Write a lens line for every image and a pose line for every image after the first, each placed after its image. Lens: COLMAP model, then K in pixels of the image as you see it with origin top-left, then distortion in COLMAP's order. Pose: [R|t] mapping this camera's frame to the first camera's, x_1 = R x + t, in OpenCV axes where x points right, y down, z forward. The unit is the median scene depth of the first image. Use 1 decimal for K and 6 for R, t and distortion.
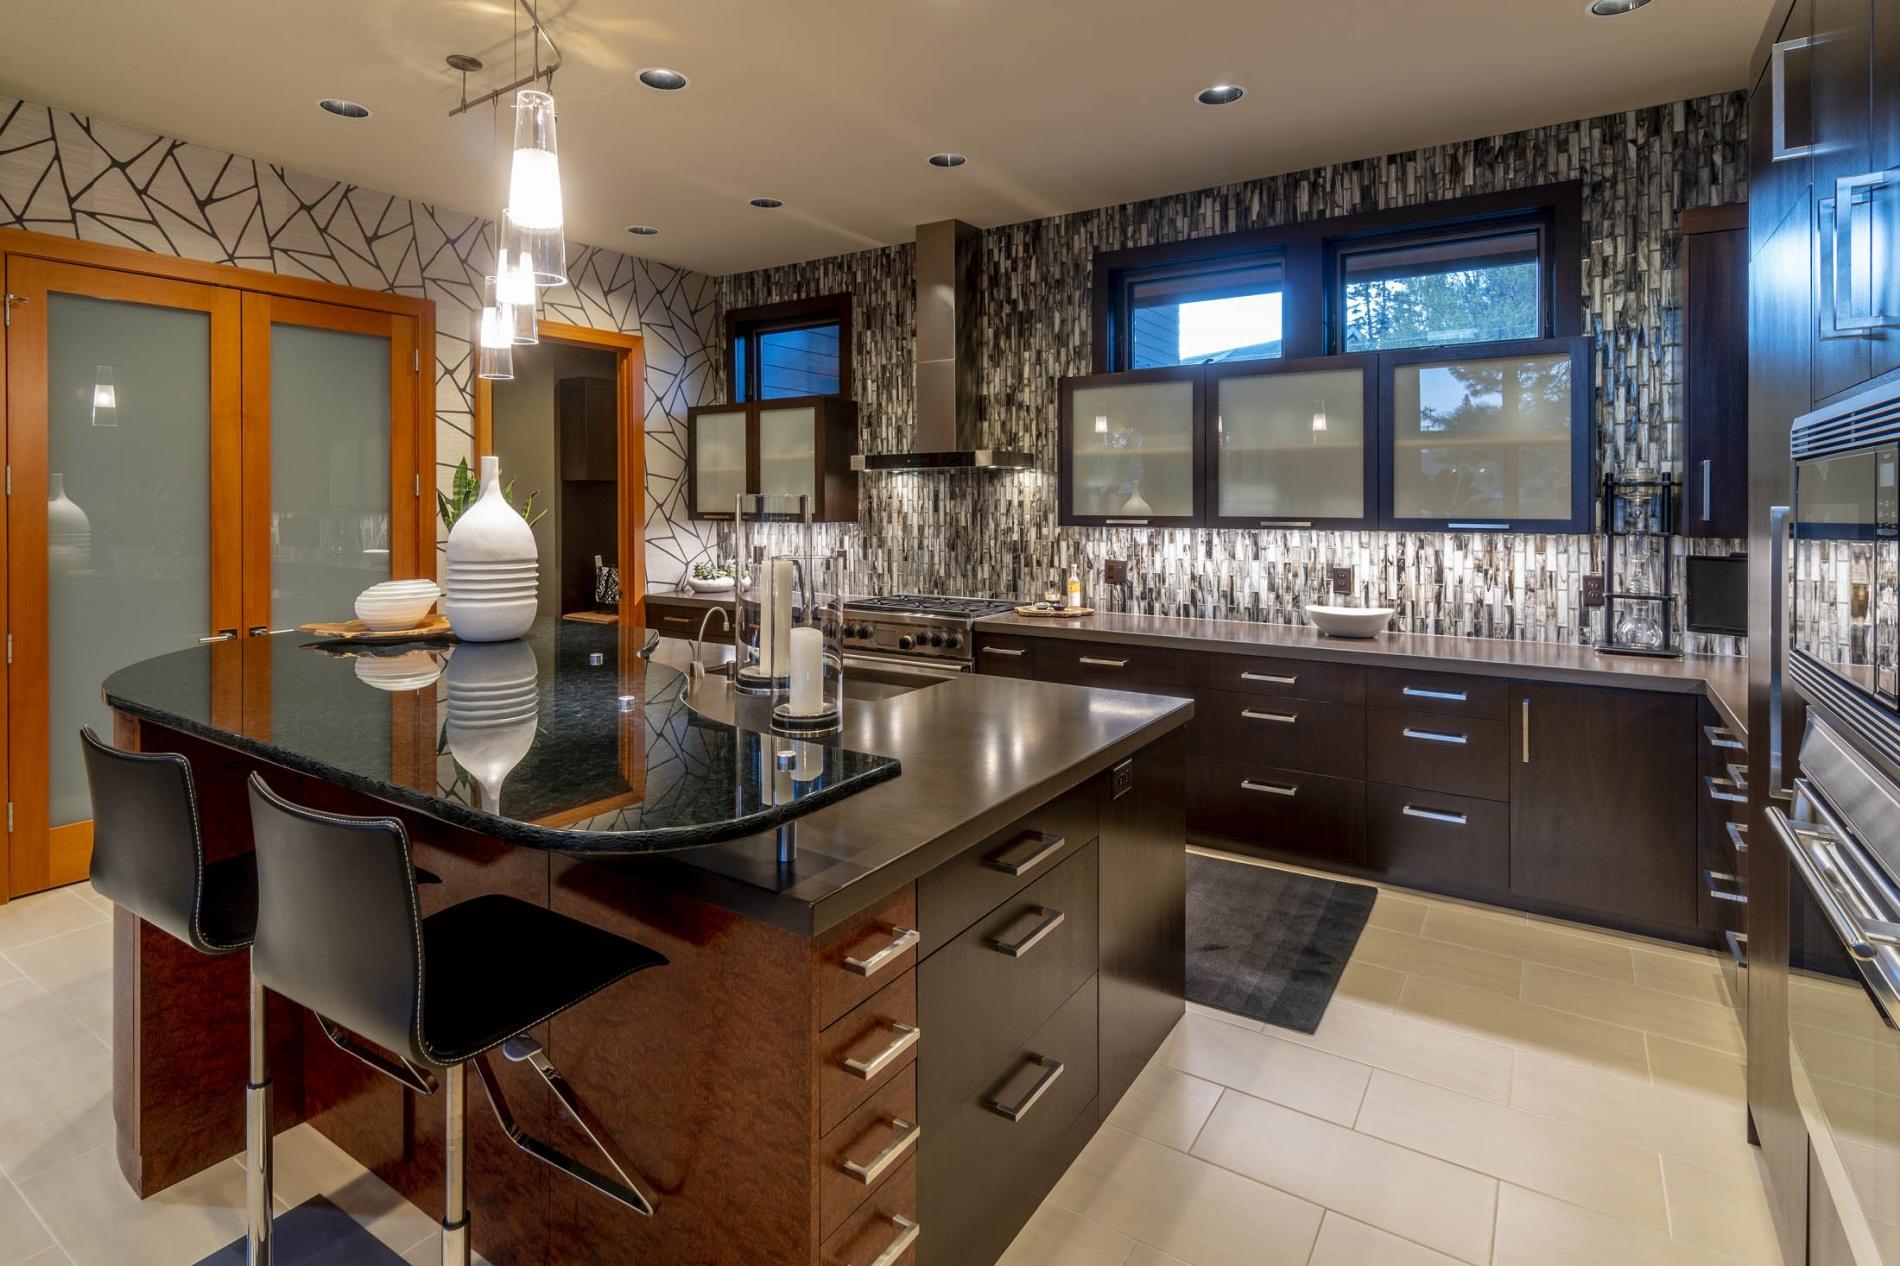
lens RADIAL K [[899.8, 0, 948.5], [0, 899.8, 500.9], [0, 0, 1]] dist [-0.002222, -0.000533]
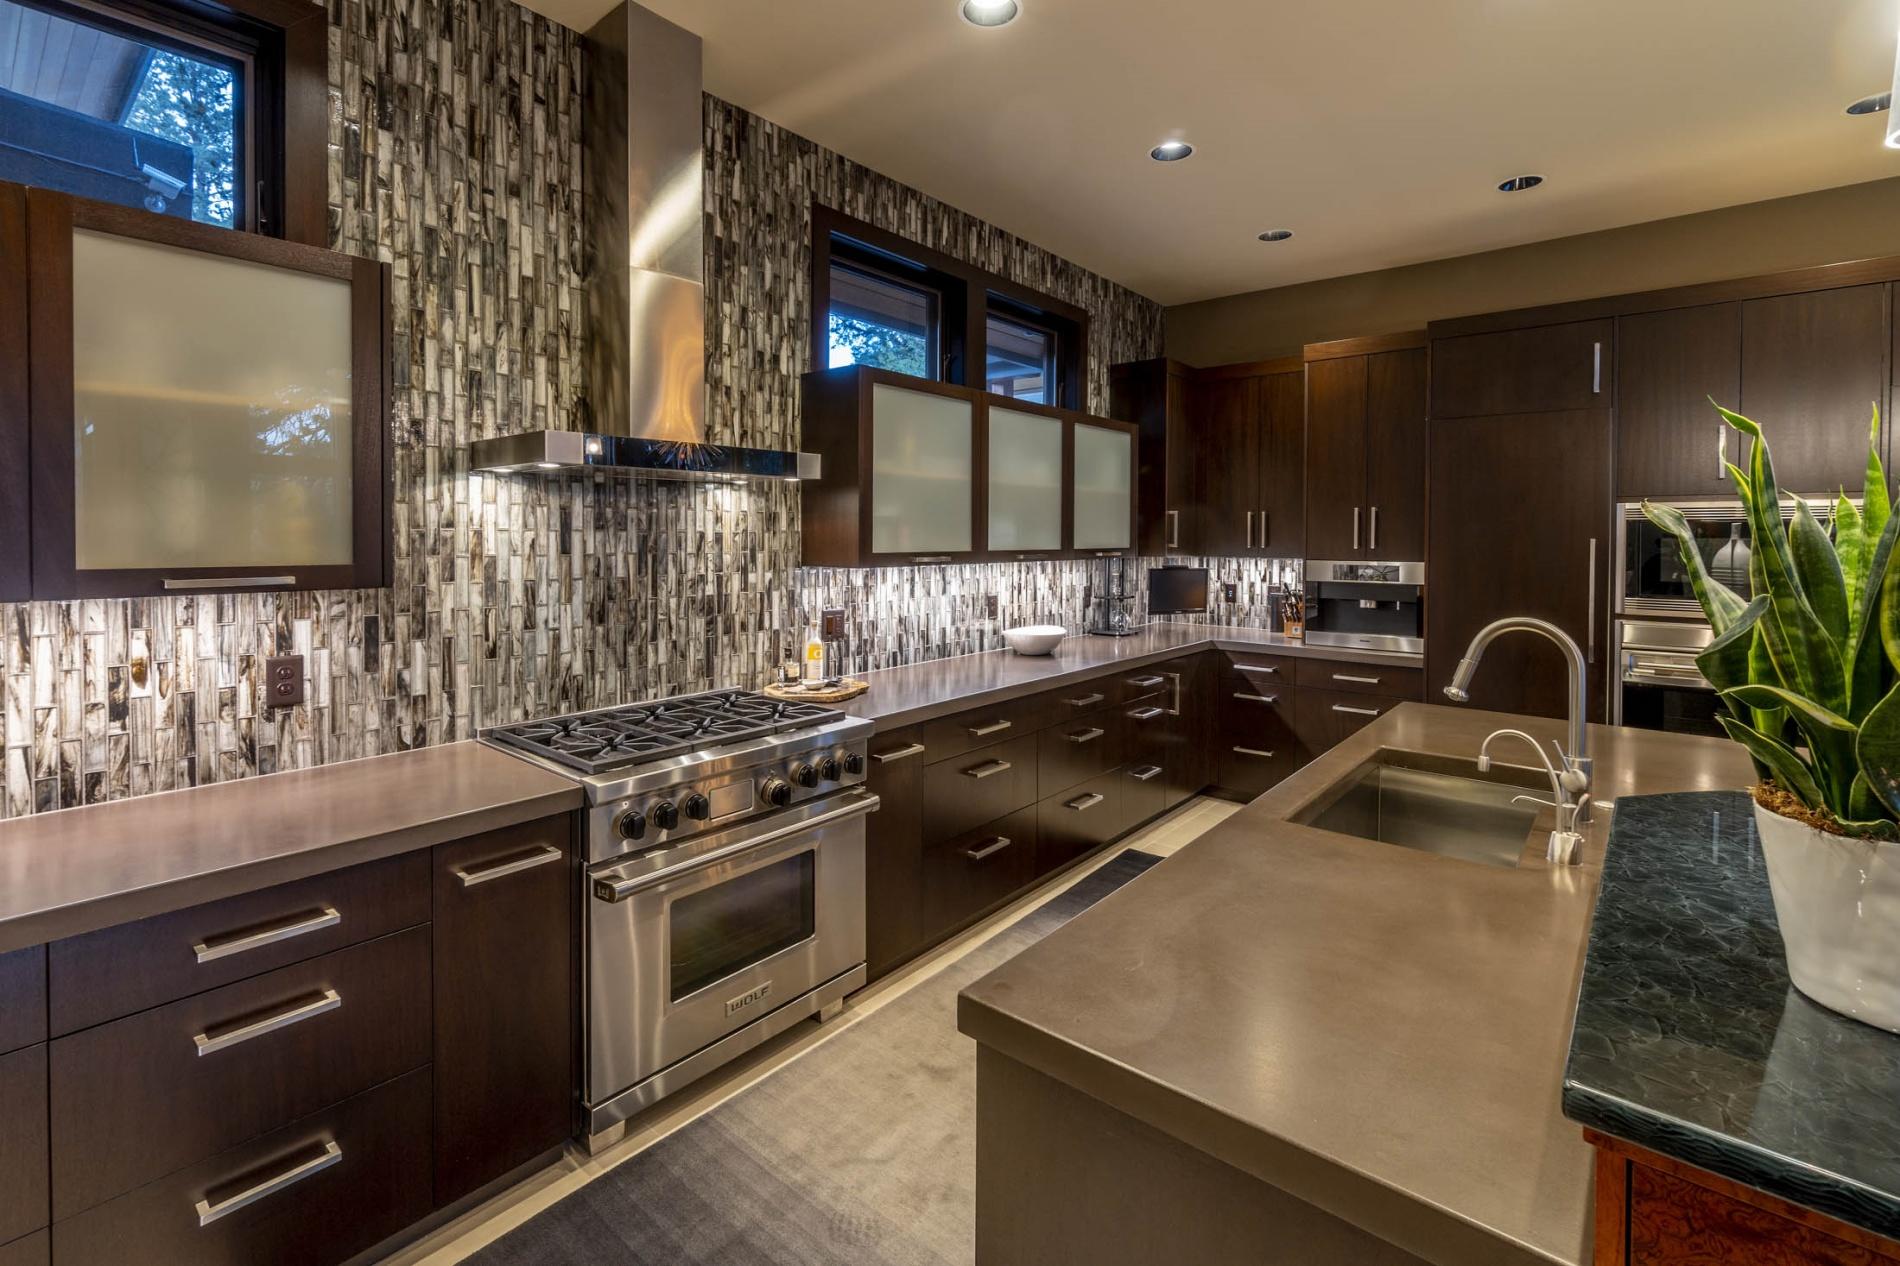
lens RADIAL K [[845.9, 0, 944.2], [0, 845.9, 550.8], [0, 0, 1]] dist [-0.013162, -0.000048]
pose [[0.148081, -0.014075, 0.988875, -0.522395], [0.002117, 0.999901, 0.013915, 0.004756], [-0.988973, 0.000033, 0.148096, 0.798552]]
